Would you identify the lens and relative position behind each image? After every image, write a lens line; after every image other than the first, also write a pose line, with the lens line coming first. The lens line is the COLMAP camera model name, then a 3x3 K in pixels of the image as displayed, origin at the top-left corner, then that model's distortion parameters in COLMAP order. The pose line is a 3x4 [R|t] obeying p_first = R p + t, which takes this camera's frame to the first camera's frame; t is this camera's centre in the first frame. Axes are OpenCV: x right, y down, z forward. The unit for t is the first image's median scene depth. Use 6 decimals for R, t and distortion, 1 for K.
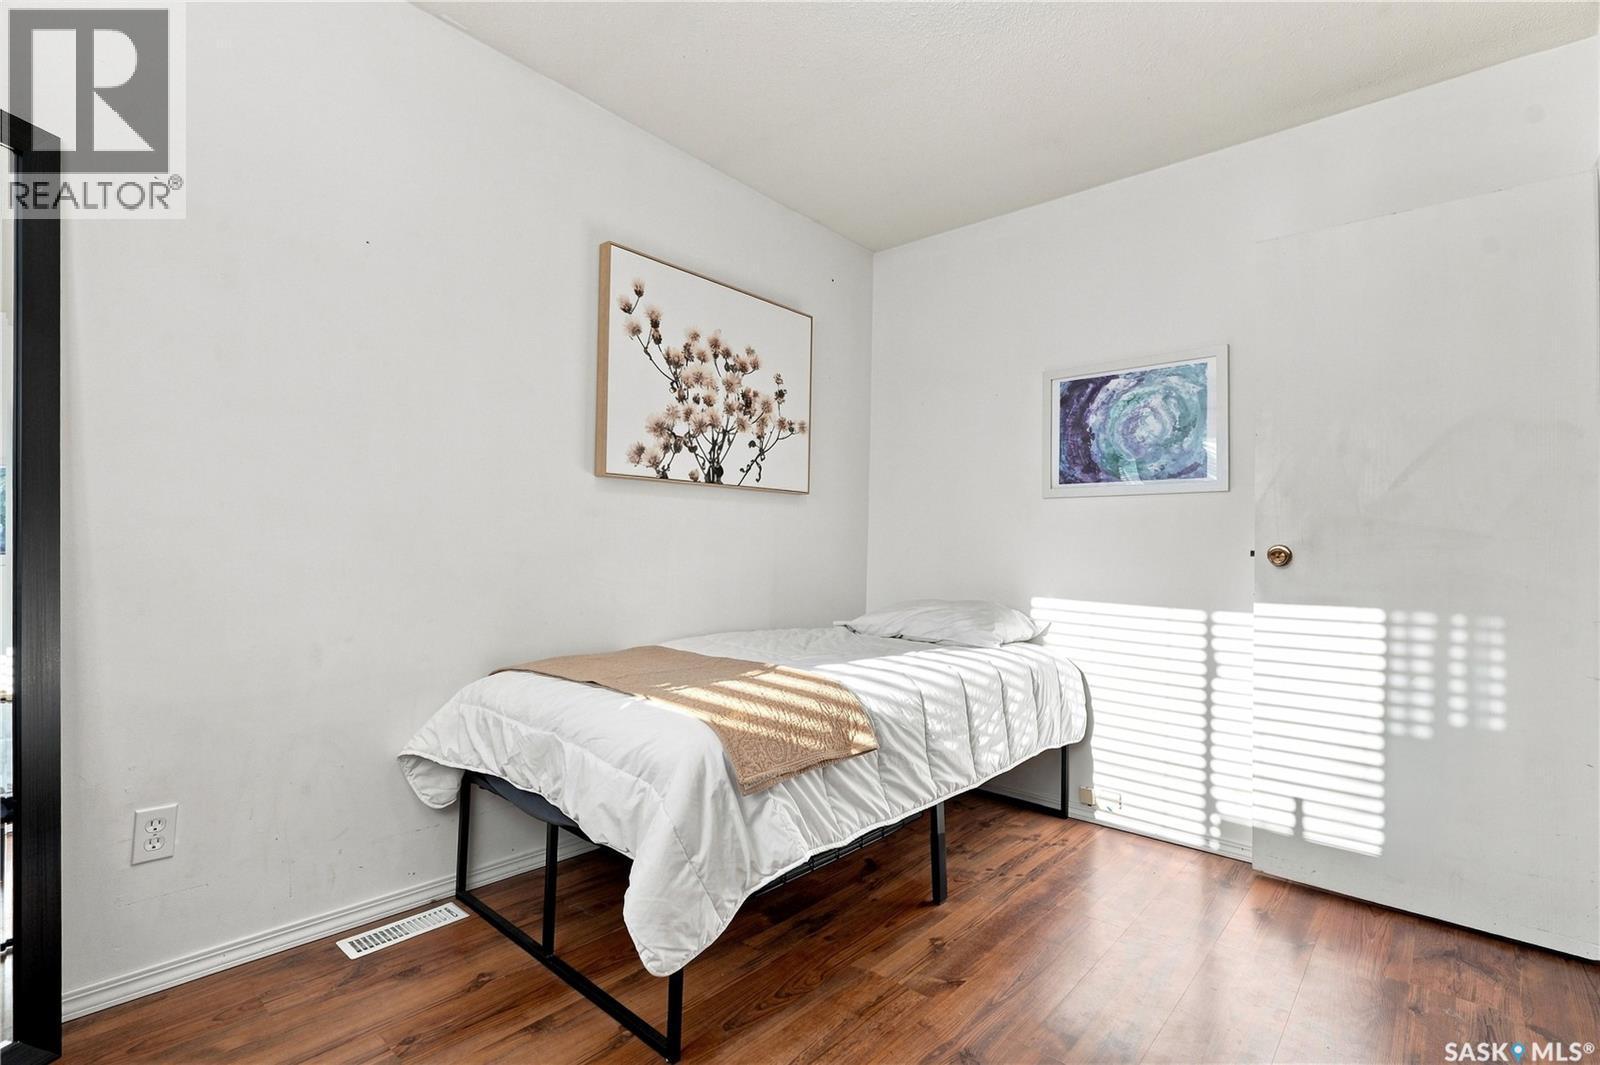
lens RADIAL K [[741.2, 0, 799.1], [0, 741.2, 518.3], [0, 0, 1]] dist [-0.000214, -0.000155]
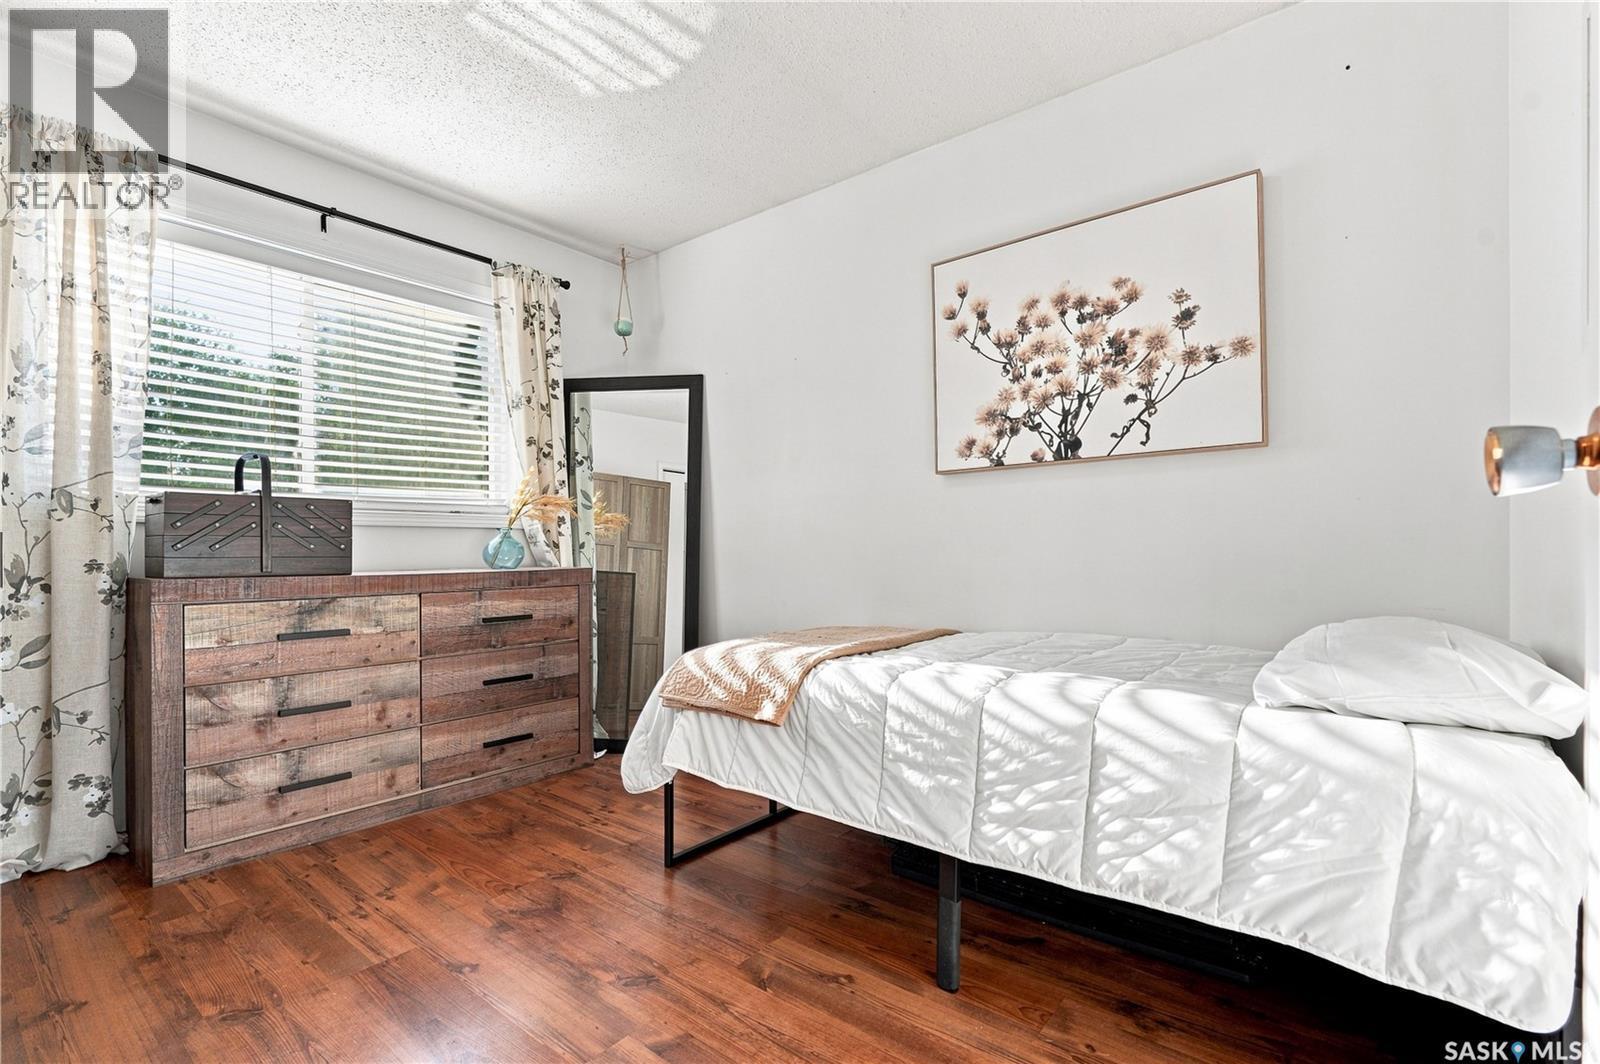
lens RADIAL K [[726.4, 0, 805.0], [0, 726.4, 543.2], [0, 0, 1]] dist [-0.000799, 0.000022]
pose [[0.048729, -0.029062, -0.998389, 0.730078], [0.052691, 0.998260, -0.026487, 0.058165], [0.997421, -0.051315, 0.050175, 0.654939]]
